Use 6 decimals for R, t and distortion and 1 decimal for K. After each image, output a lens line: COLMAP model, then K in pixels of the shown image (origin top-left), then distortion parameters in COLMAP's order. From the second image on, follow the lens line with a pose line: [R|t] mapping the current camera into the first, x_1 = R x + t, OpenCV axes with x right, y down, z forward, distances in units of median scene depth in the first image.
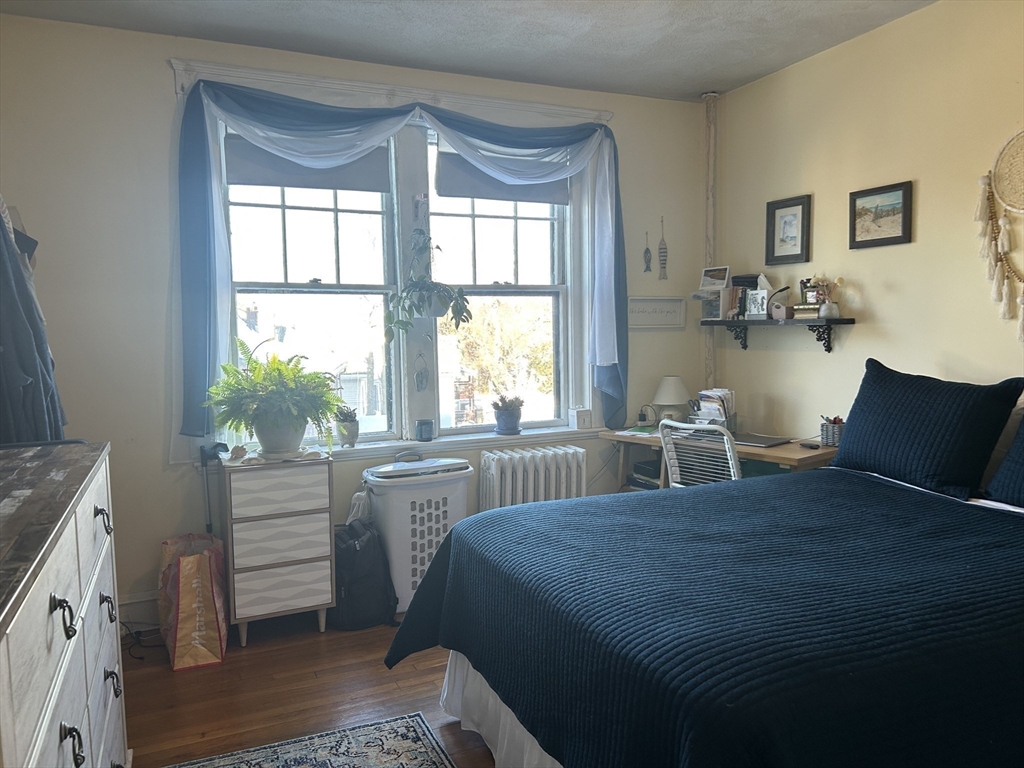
lens RADIAL K [[761.8, 0, 517.1], [0, 761.8, 376.3], [0, 0, 1]] dist [0.058899, -0.066624]
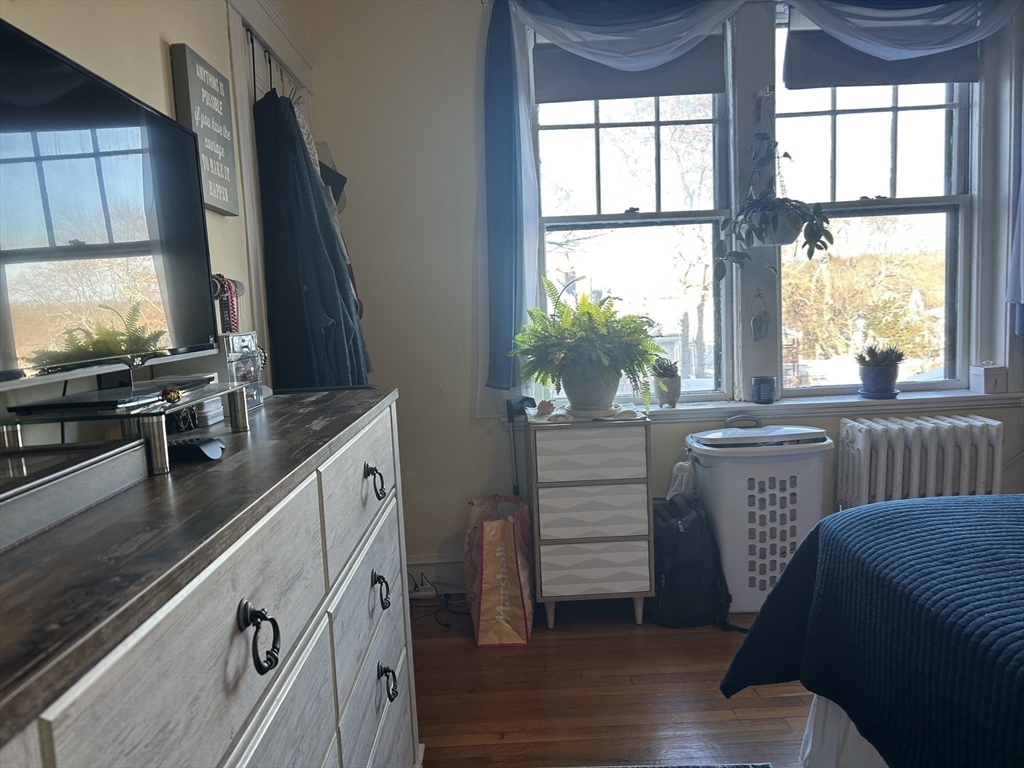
lens RADIAL K [[761.8, 0, 512.5], [0, 761.8, 385.4], [0, 0, 1]] dist [0.058899, -0.066624]
pose [[0.917231, 0.020661, -0.397820, -0.049681], [0.002446, 0.998343, 0.057490, 0.022559], [0.398349, -0.053705, 0.915660, 0.183904]]
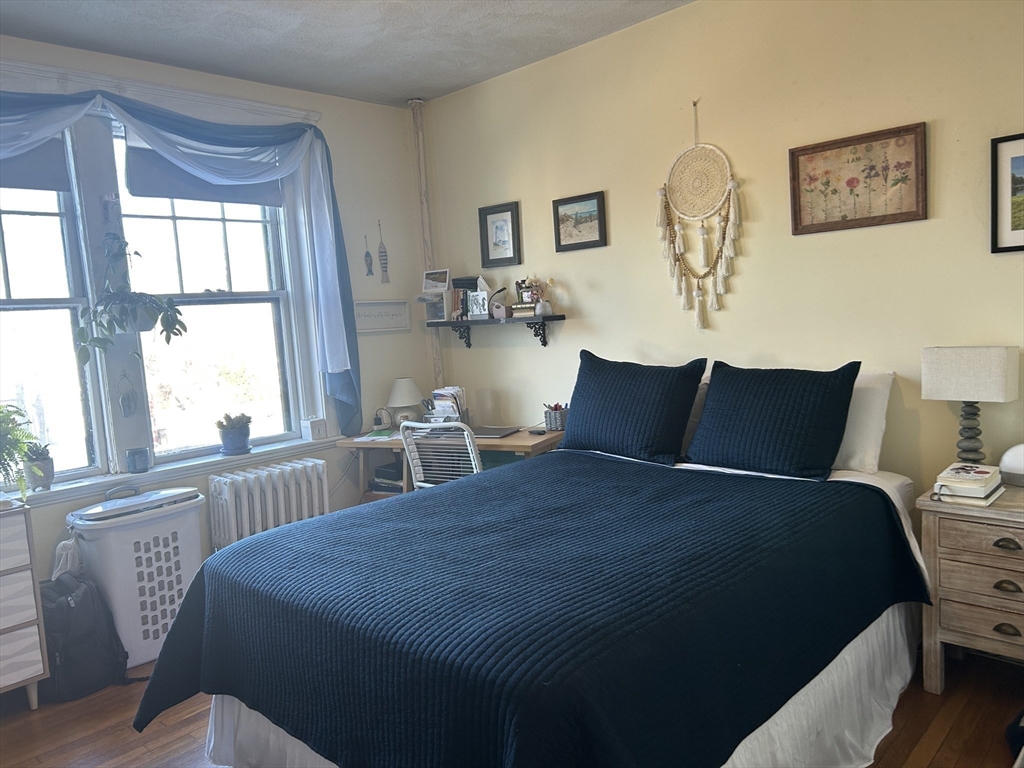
lens RADIAL K [[761.8, 0, 507.5], [0, 761.8, 383.2], [0, 0, 1]] dist [0.058899, -0.066624]
pose [[0.925756, -0.077945, 0.369999, -0.054803], [0.074976, 0.996933, 0.022424, -0.007239], [-0.370612, 0.006982, 0.928761, 0.008860]]
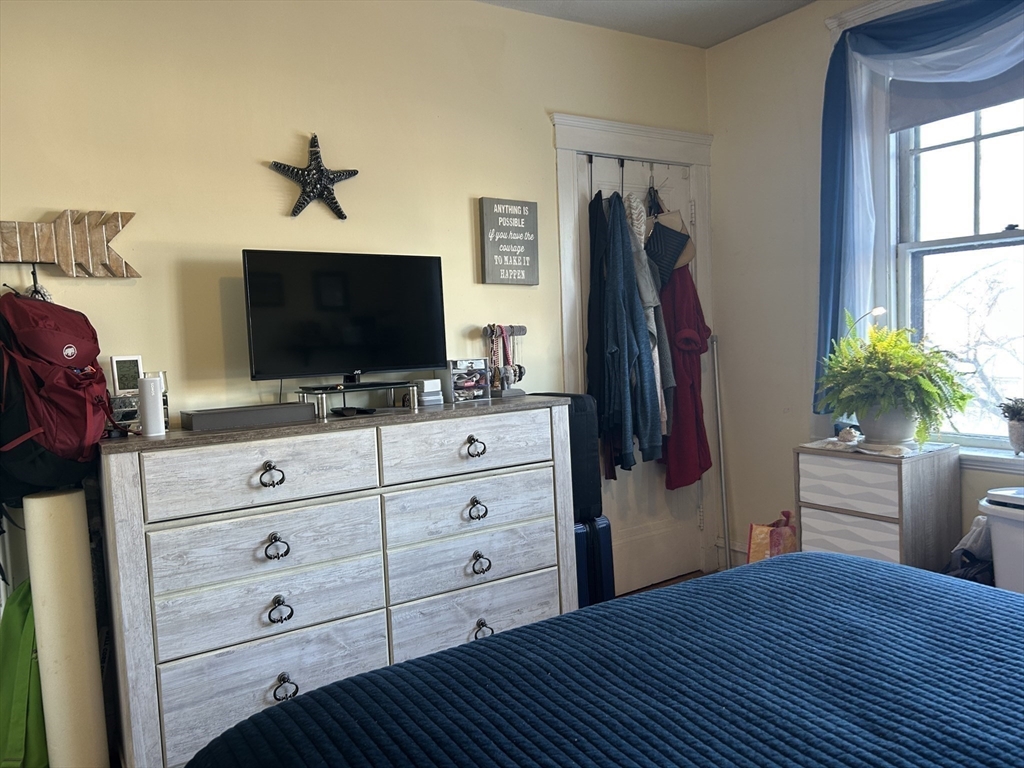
lens RADIAL K [[761.8, 0, 510.3], [0, 761.8, 383.5], [0, 0, 1]] dist [0.058899, -0.066624]
pose [[0.170131, 0.076192, -0.982471, 0.688134], [-0.024831, 0.997021, 0.073020, -0.037384], [0.985108, 0.011973, 0.171517, 0.570944]]
